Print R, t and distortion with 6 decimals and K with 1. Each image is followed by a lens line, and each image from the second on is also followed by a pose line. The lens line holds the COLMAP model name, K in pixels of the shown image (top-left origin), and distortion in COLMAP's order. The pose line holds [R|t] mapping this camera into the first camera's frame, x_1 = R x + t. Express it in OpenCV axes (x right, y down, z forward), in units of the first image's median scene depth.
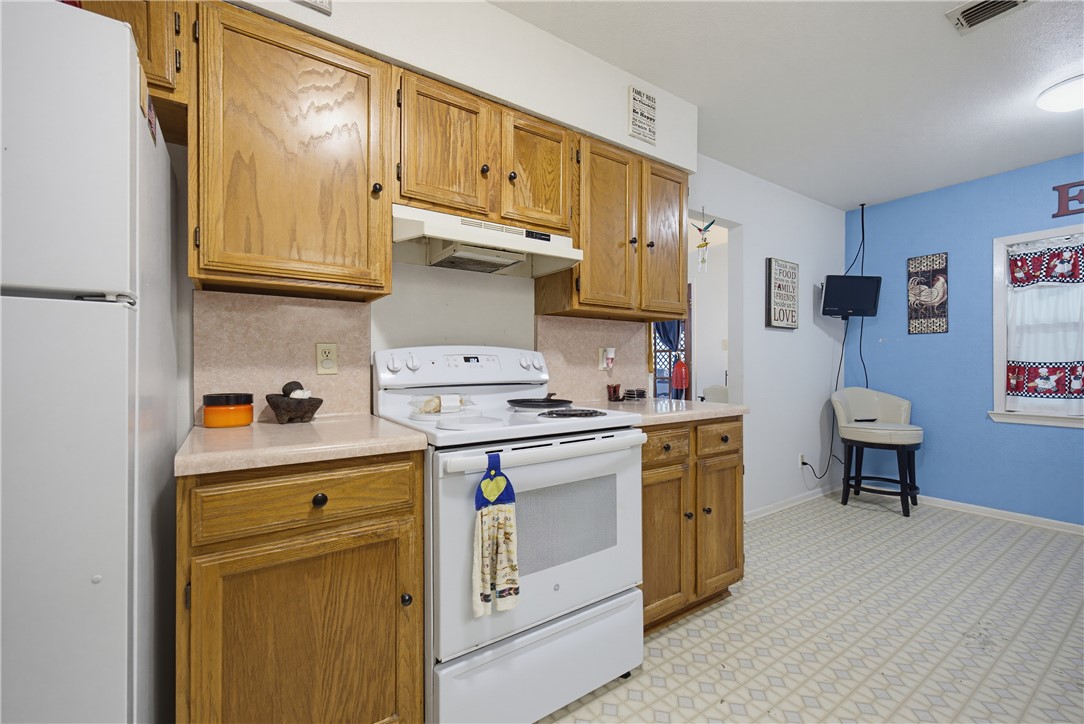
lens RADIAL K [[448.1, 0, 532.3], [0, 448.1, 367.6], [0, 0, 1]] dist [0.003768, 0.000331]
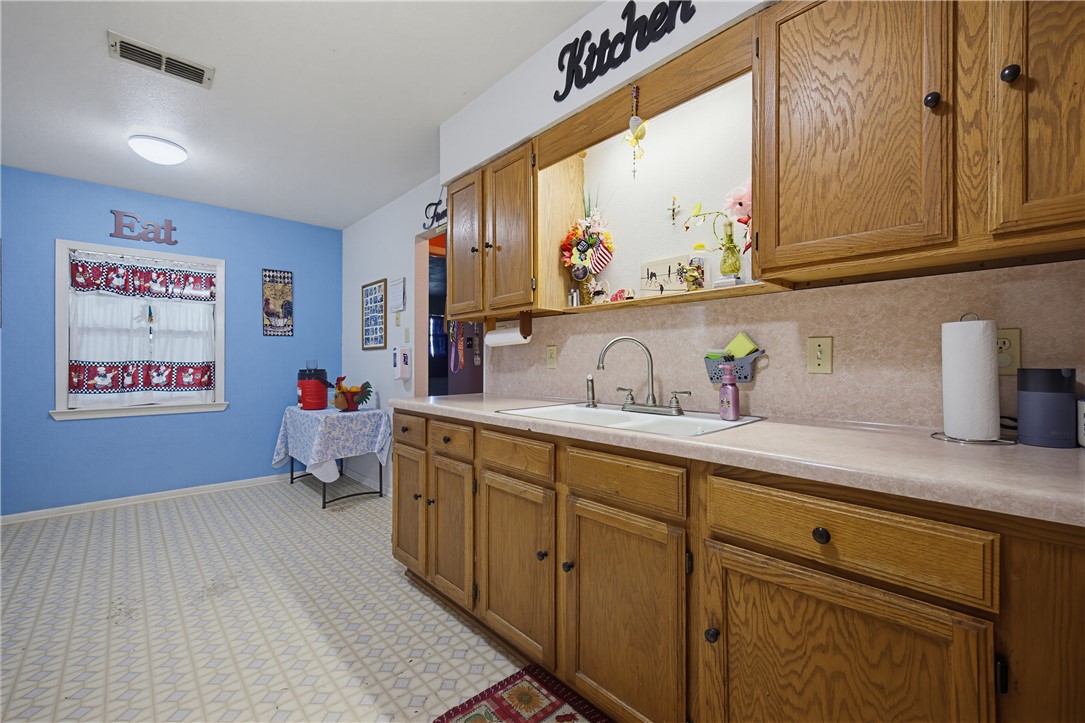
lens RADIAL K [[448.6, 0, 548.7], [0, 448.6, 359.7], [0, 0, 1]] dist [0.003768, 0.000331]
pose [[-0.175969, 0.009428, 0.984351, -0.166445], [0.006759, 0.999942, -0.008369, -0.000162], [-0.984372, 0.005181, -0.176023, 0.099084]]
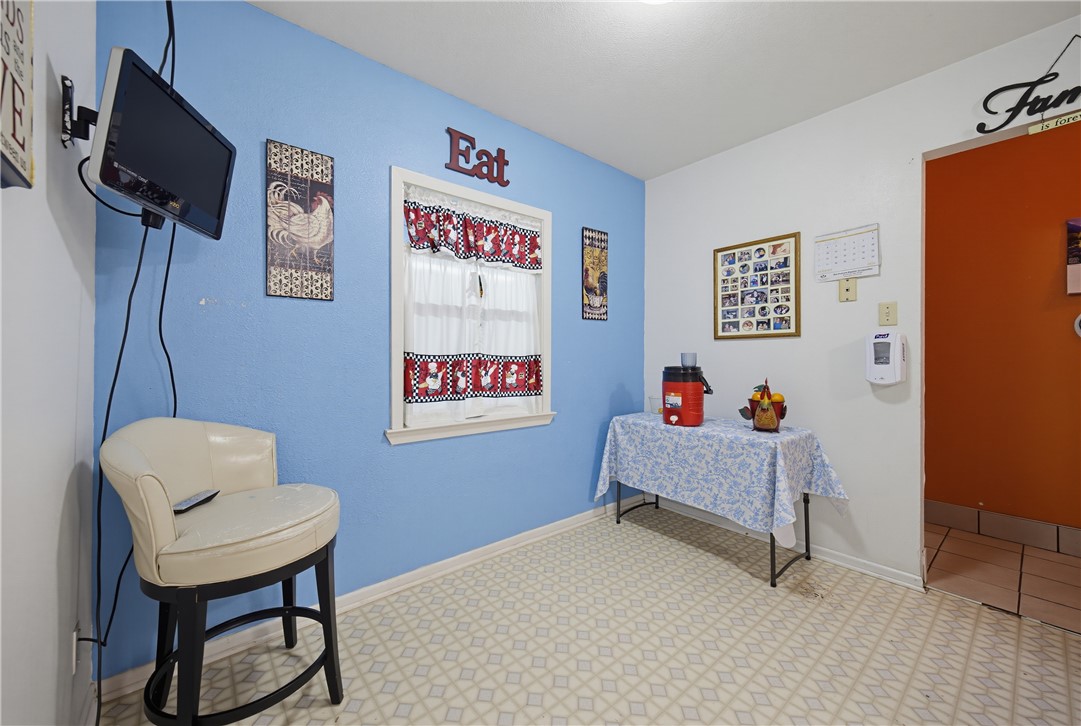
lens RADIAL K [[412.4, 0, 539.6], [0, 412.4, 353.0], [0, 0, 1]] dist [0.013241, 0.000047]
pose [[-0.116032, 0.007679, 0.993216, 0.423355], [0.003646, 0.999967, -0.007305, -0.009523], [-0.993239, 0.002774, -0.116056, 0.896466]]
